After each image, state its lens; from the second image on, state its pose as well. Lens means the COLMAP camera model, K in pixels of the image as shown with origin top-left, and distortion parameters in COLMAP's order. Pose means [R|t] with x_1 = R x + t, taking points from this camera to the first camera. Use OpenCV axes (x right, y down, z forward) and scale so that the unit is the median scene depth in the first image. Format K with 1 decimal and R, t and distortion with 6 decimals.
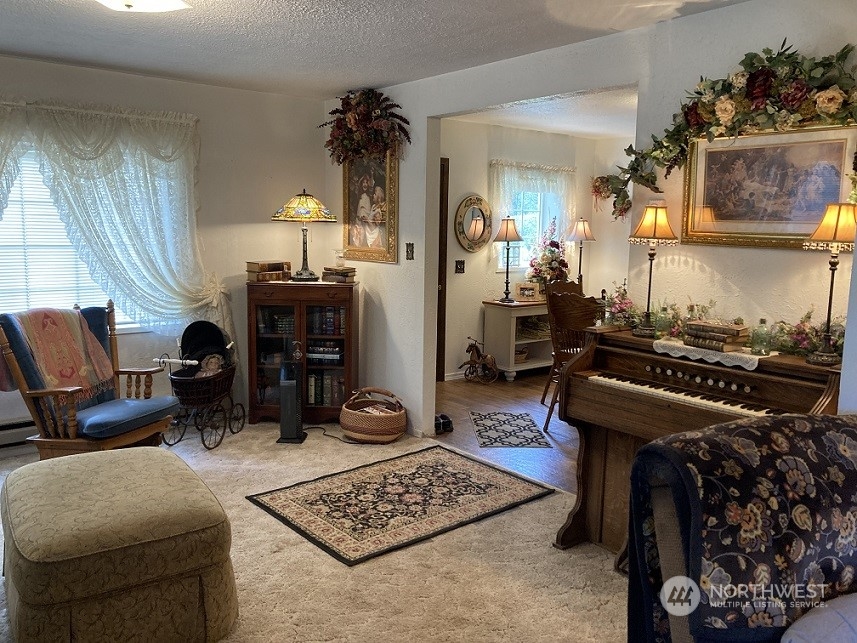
lens RADIAL K [[699.9, 0, 436.0], [0, 699.9, 320.5], [0, 0, 1]] dist [0.050627, -0.046087]
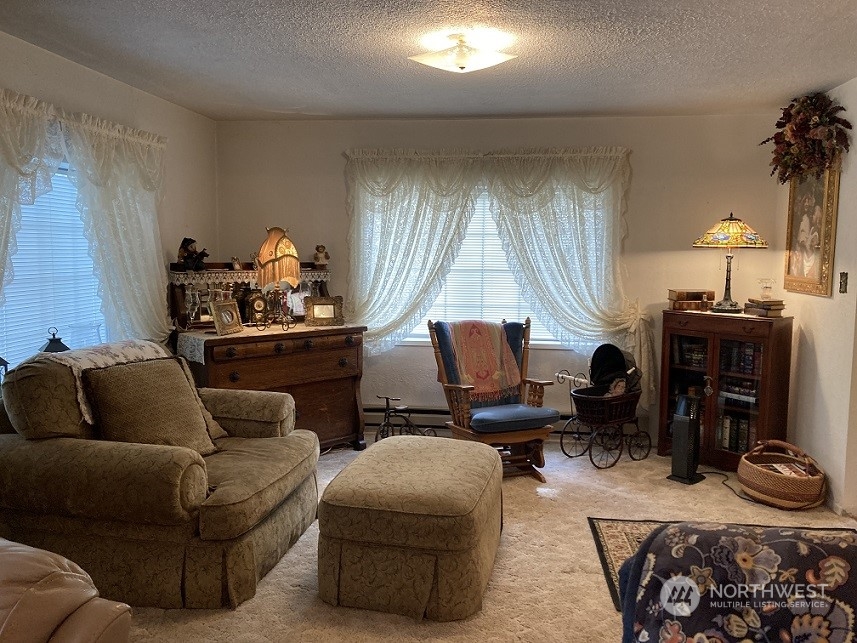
lens RADIAL K [[699.9, 0, 436.1], [0, 699.9, 321.0], [0, 0, 1]] dist [0.050627, -0.046087]
pose [[0.695985, 0.068631, -0.714769, 0.225295], [-0.099334, 0.995053, -0.001181, -0.006678], [0.711153, 0.071823, 0.699359, 0.090978]]
